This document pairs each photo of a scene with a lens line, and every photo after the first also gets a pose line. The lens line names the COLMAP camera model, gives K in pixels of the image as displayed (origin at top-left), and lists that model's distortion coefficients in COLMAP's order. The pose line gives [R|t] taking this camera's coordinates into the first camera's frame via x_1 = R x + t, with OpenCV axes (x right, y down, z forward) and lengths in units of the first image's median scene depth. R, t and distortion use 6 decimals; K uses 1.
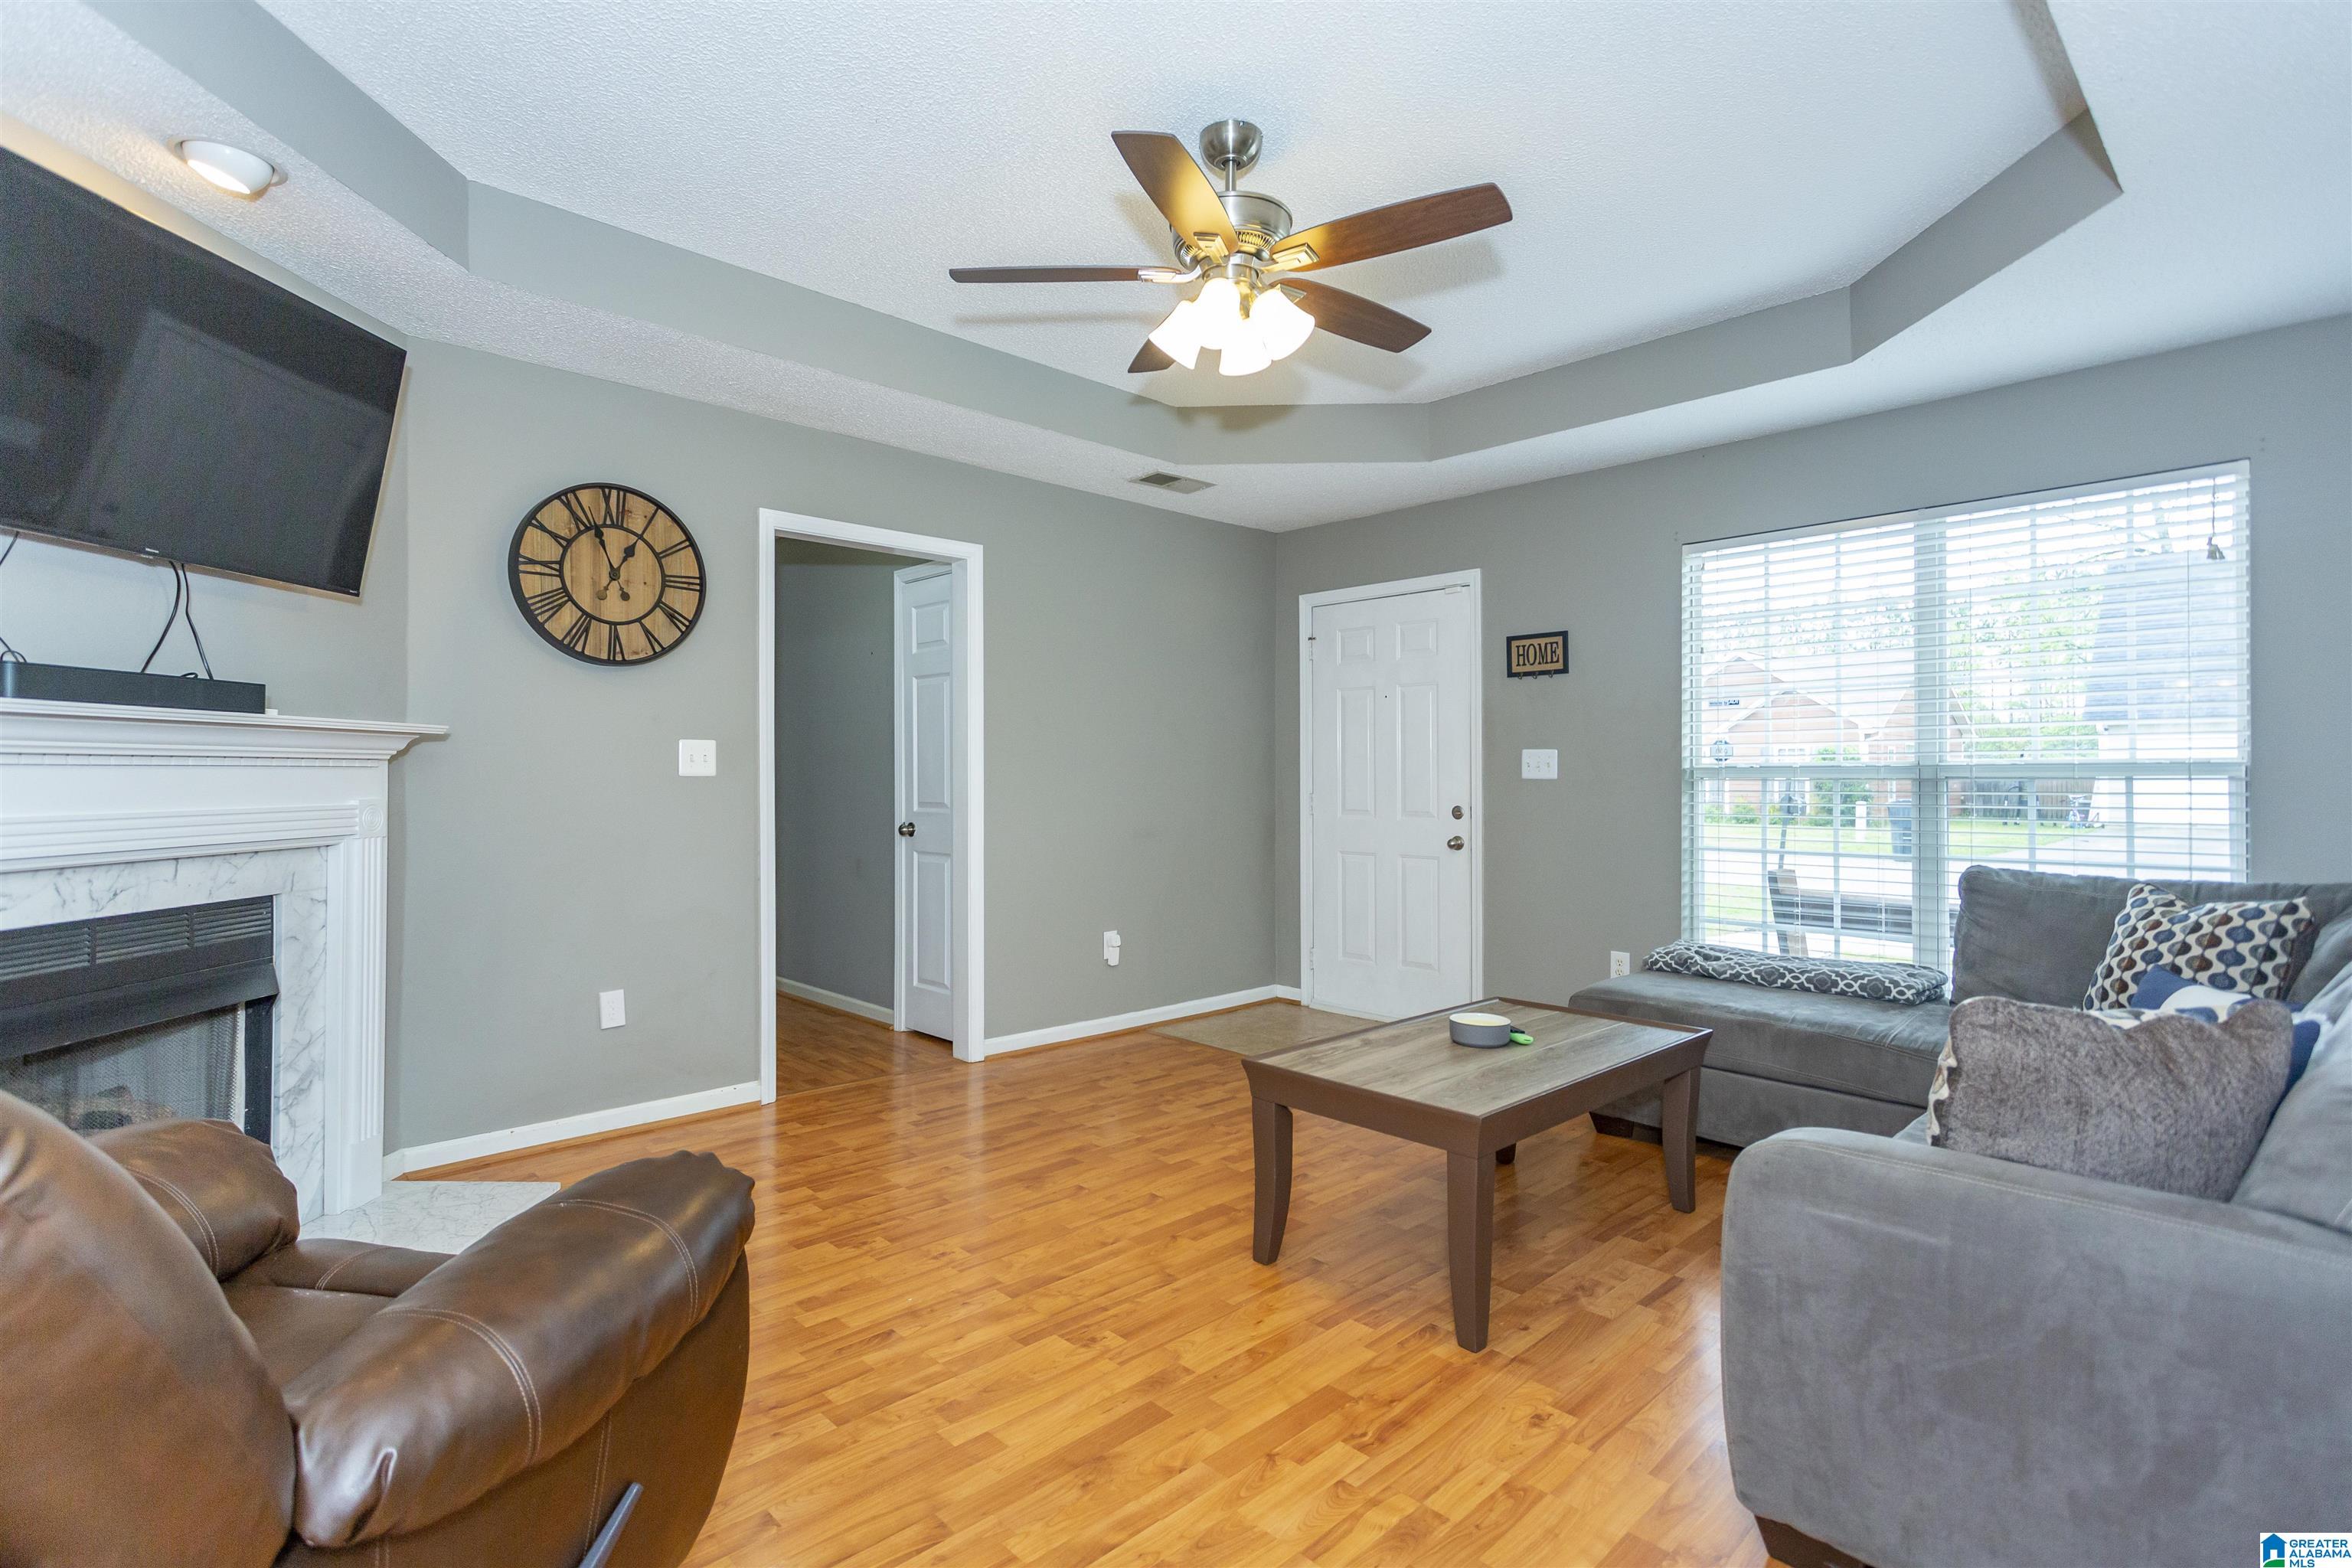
lens RADIAL K [[1117.2, 0, 1175.2], [0, 1117.2, 775.2], [0, 0, 1]] dist [0.003279, 0.000491]
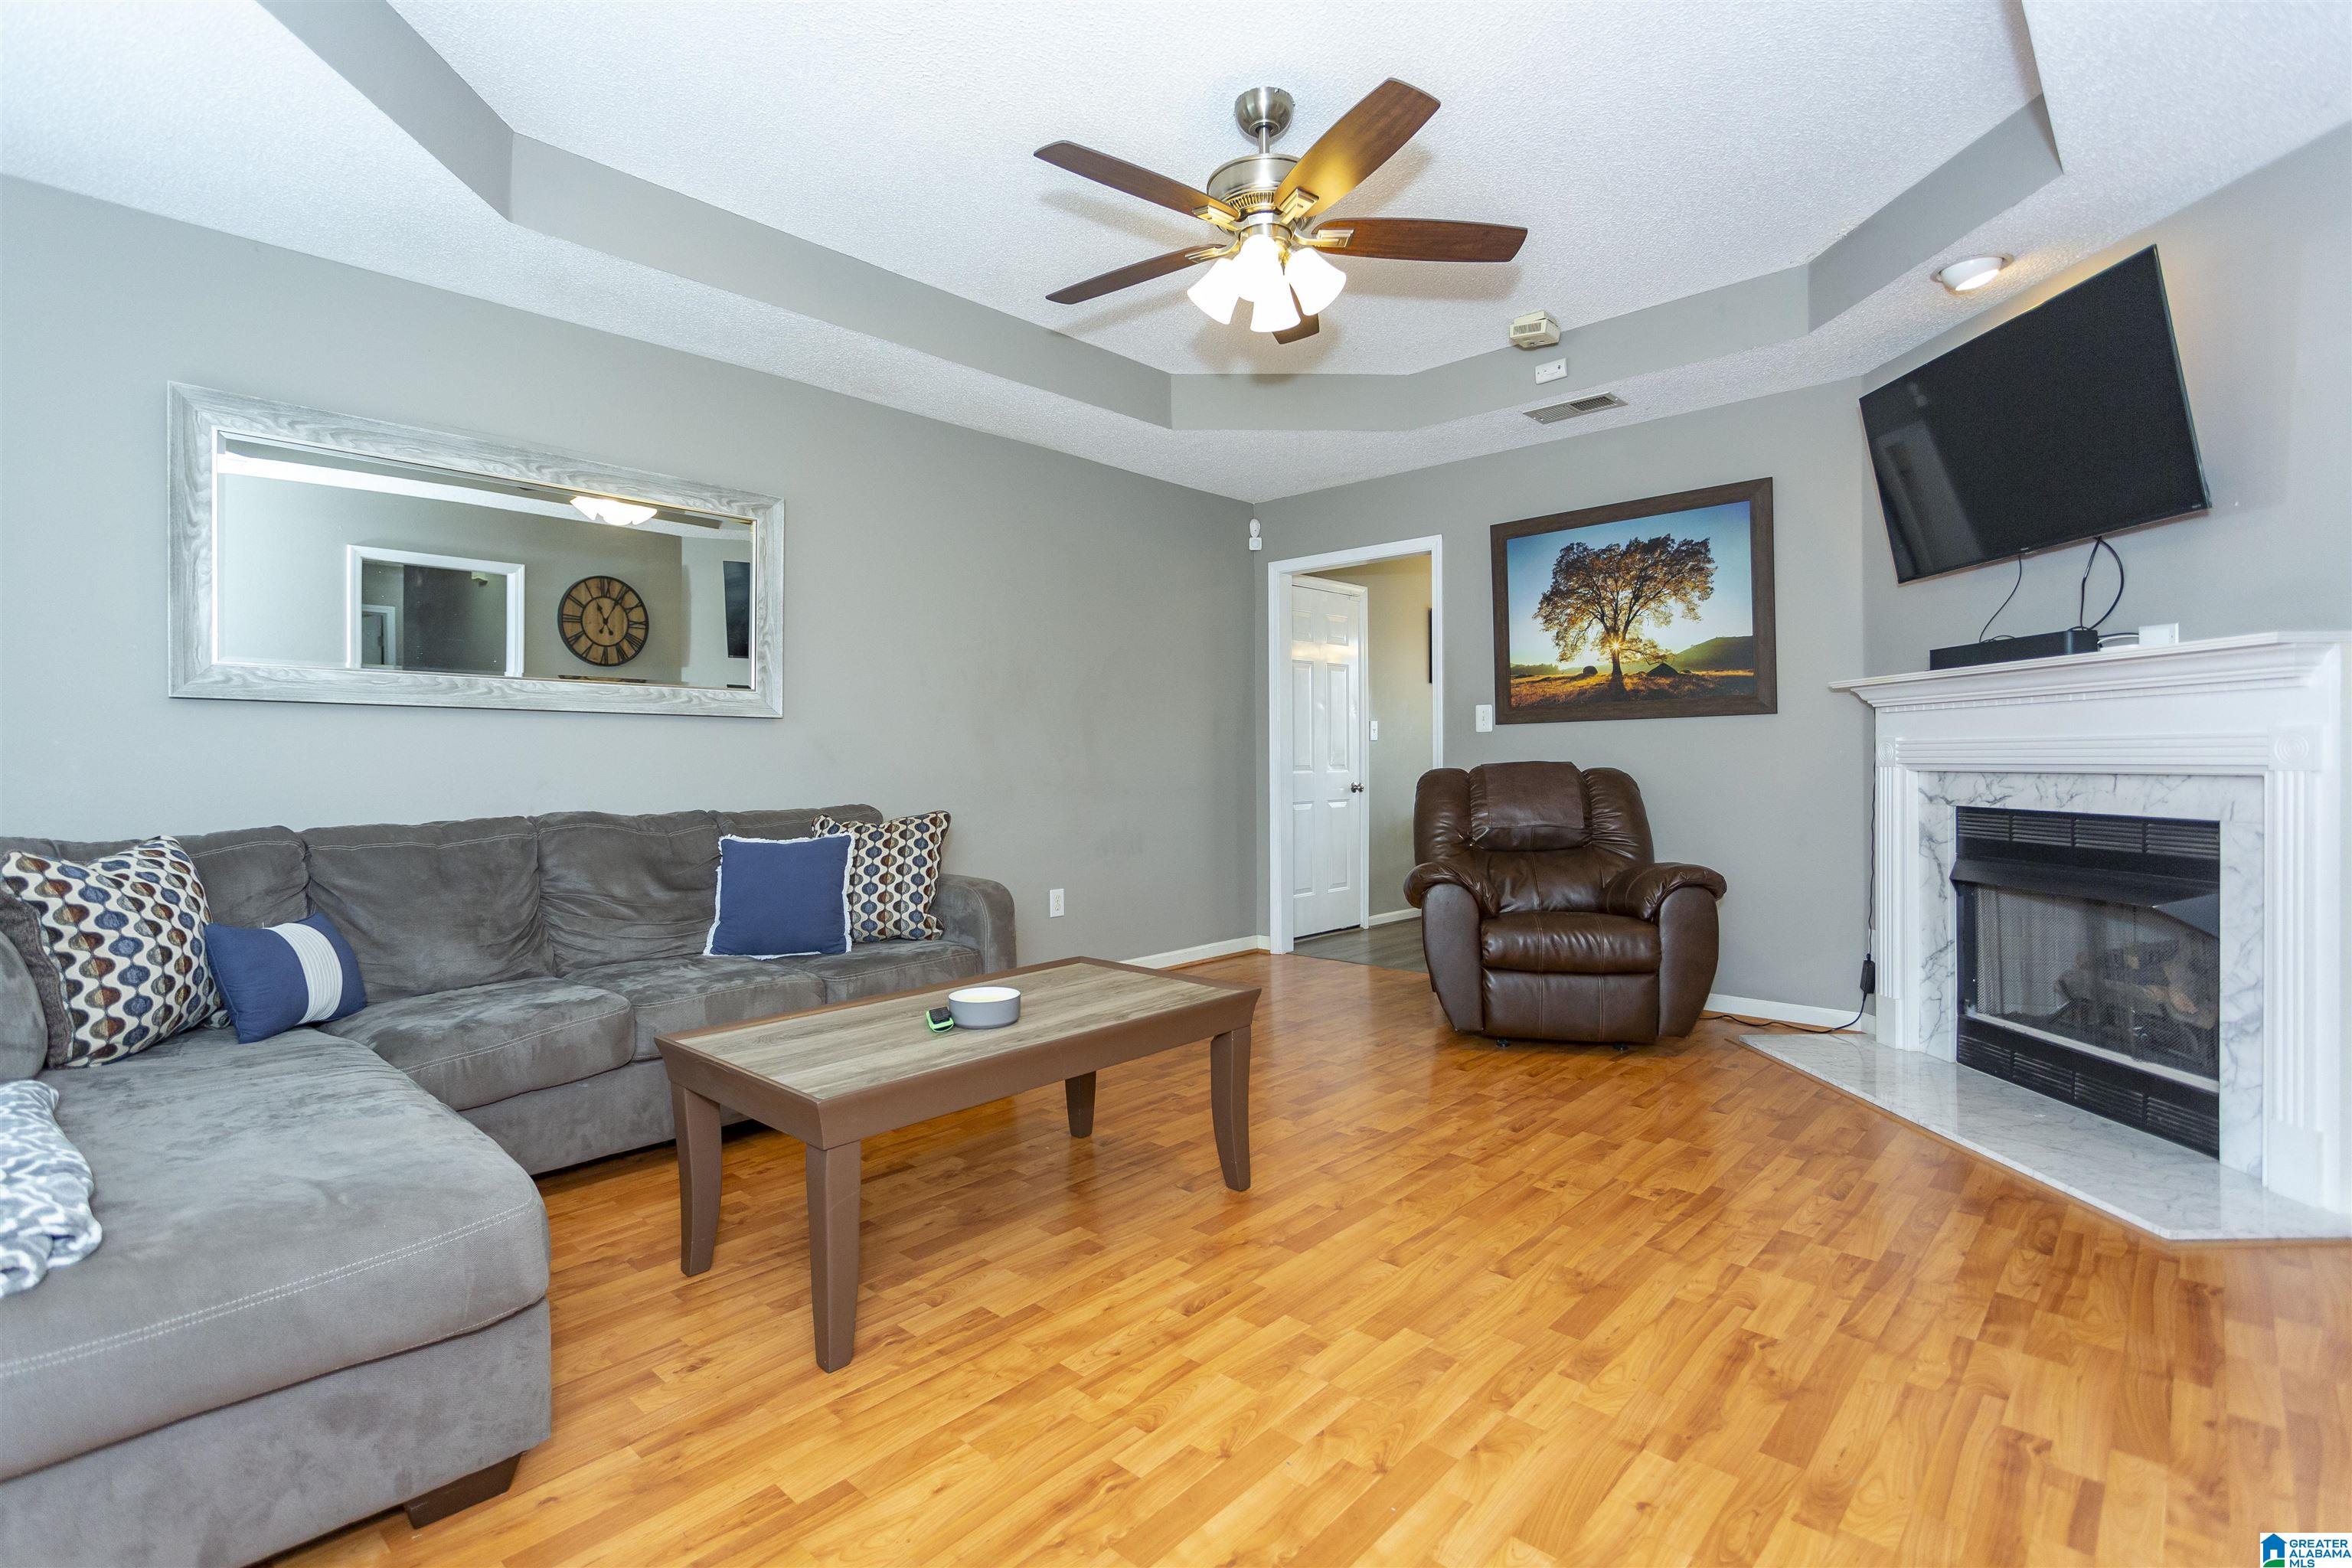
lens RADIAL K [[1117.2, 0, 1173.2], [0, 1117.2, 767.8], [0, 0, 1]] dist [0.003279, 0.000491]
pose [[-0.998118, -0.007698, -0.060837, 0.151985], [-0.008175, 0.999938, 0.007595, 0.047623], [0.060775, 0.008078, -0.998119, 1.550581]]
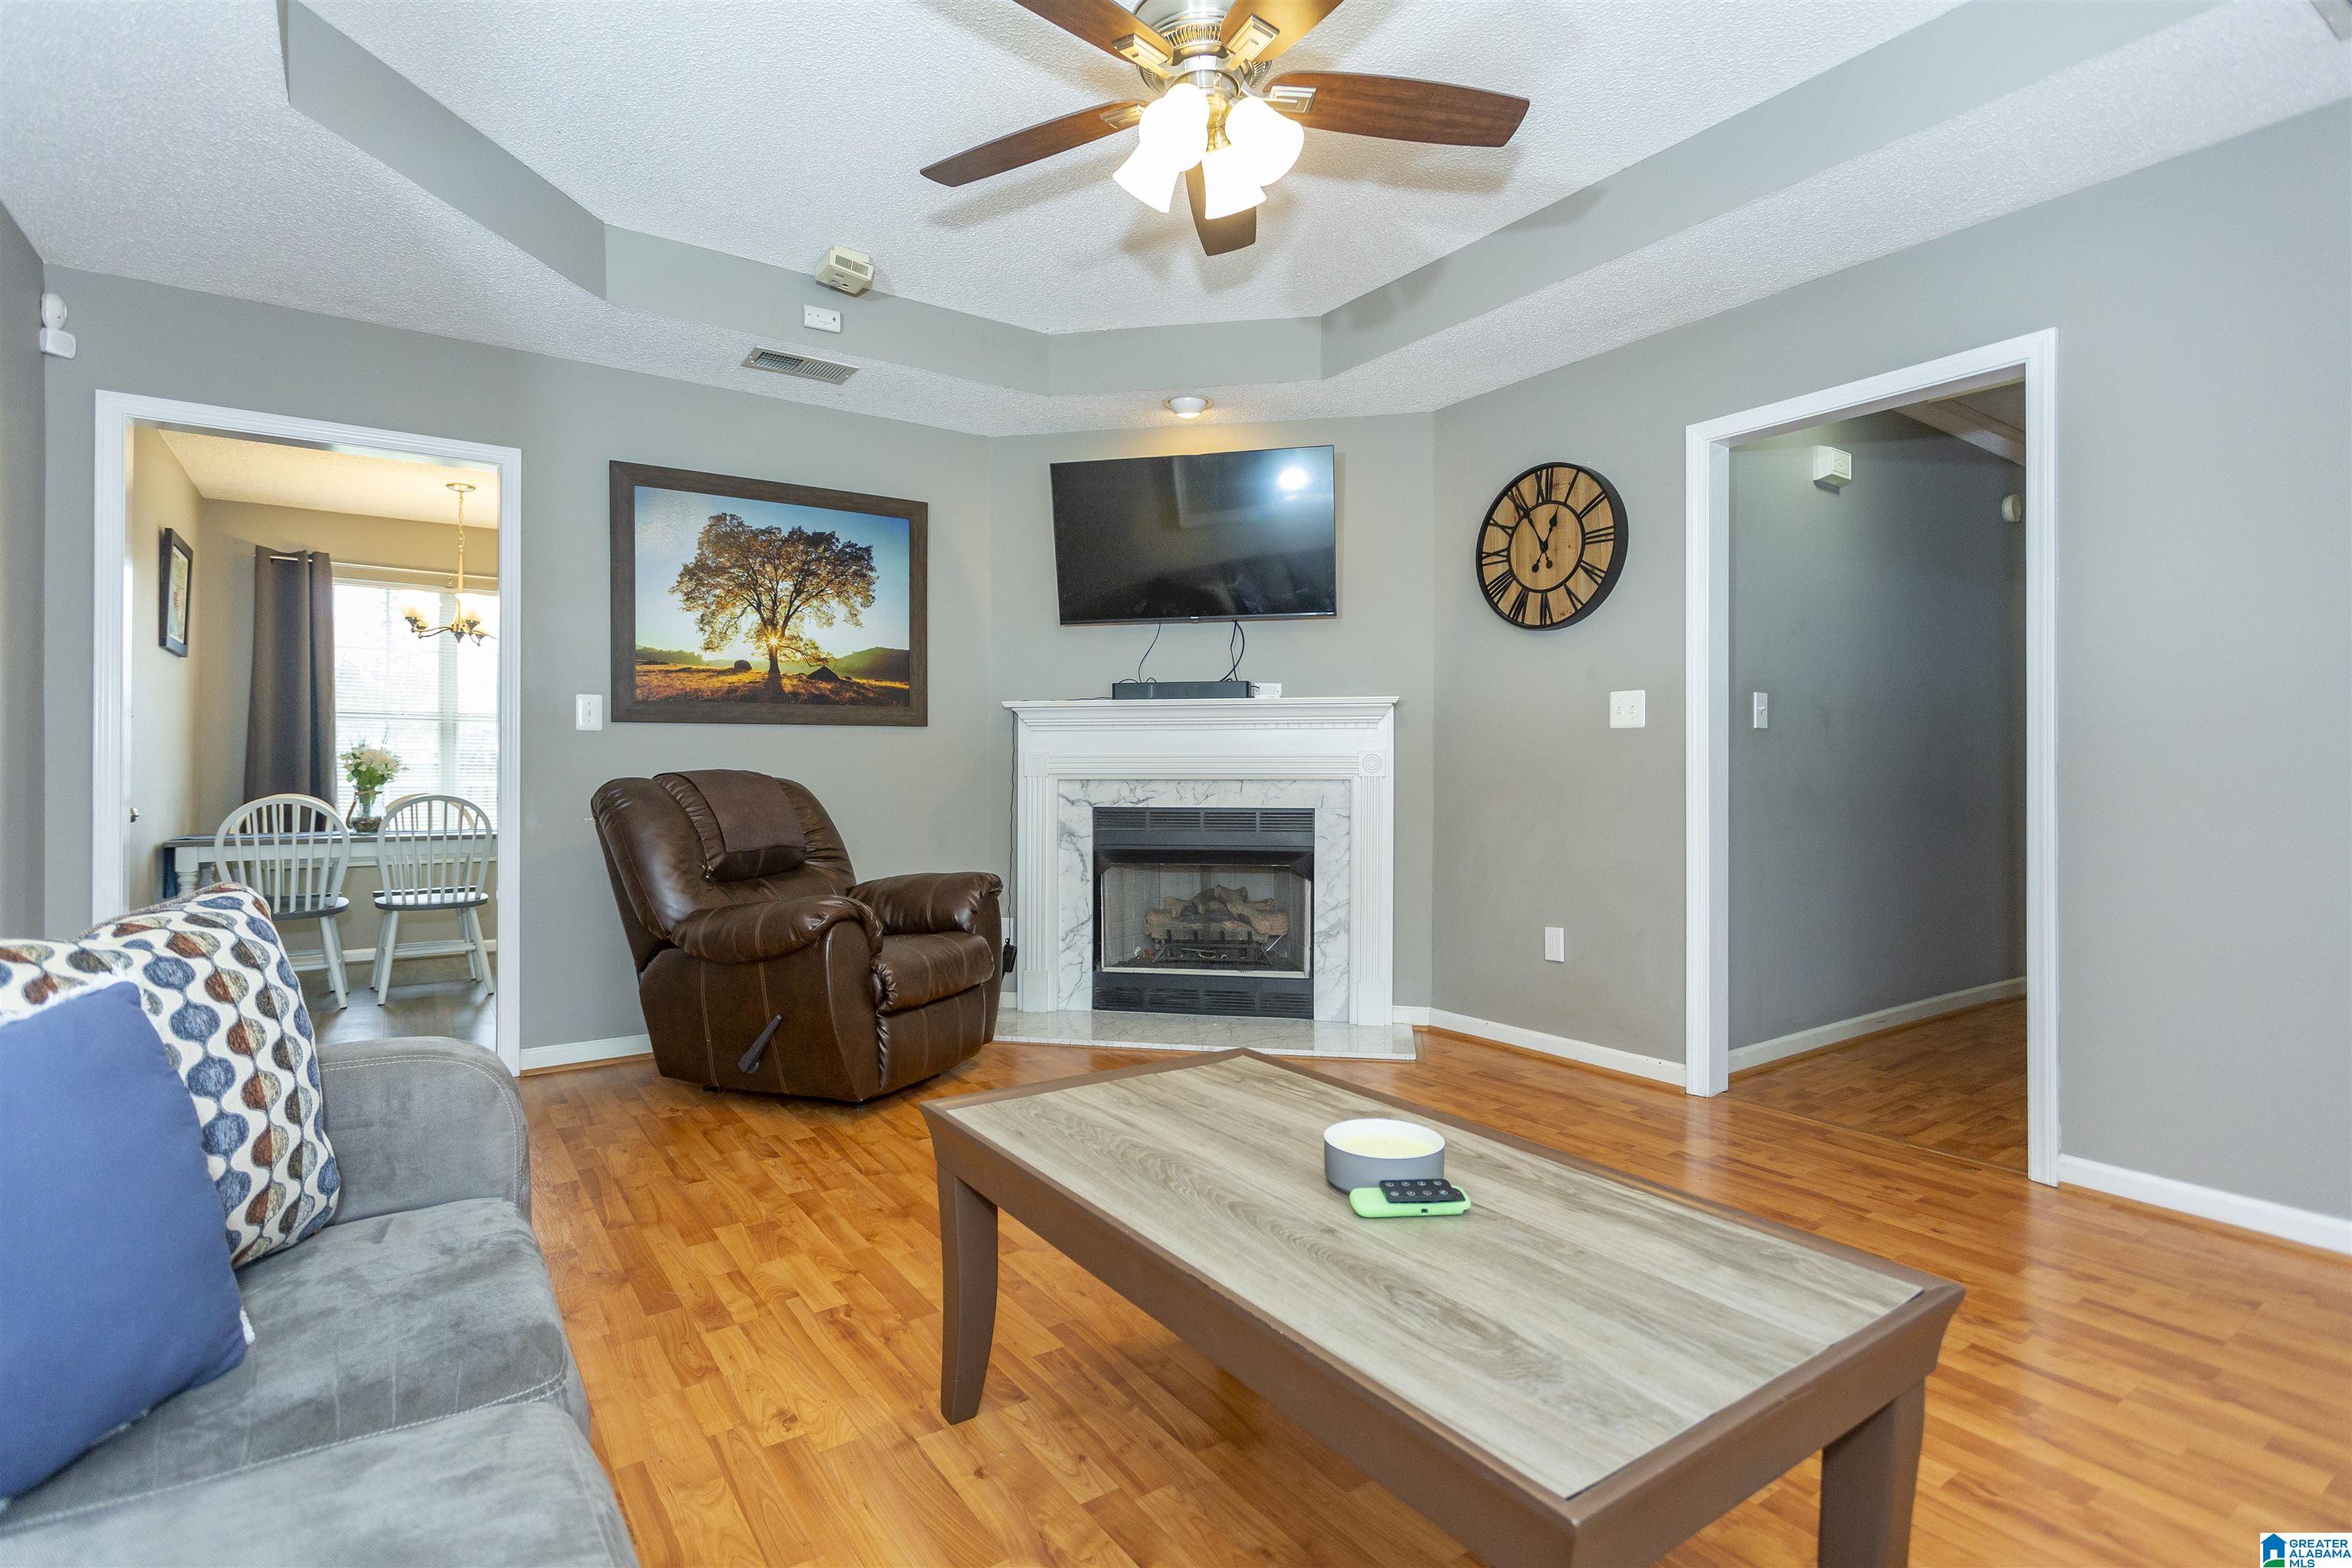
lens RADIAL K [[1117.2, 0, 1167.7], [0, 1117.2, 770.8], [0, 0, 1]] dist [0.003279, 0.000491]
pose [[-0.152367, -0.011255, -0.988260, 0.660282], [-0.004765, 0.999932, -0.010653, 0.056110], [0.988312, 0.003086, -0.152410, 0.831701]]
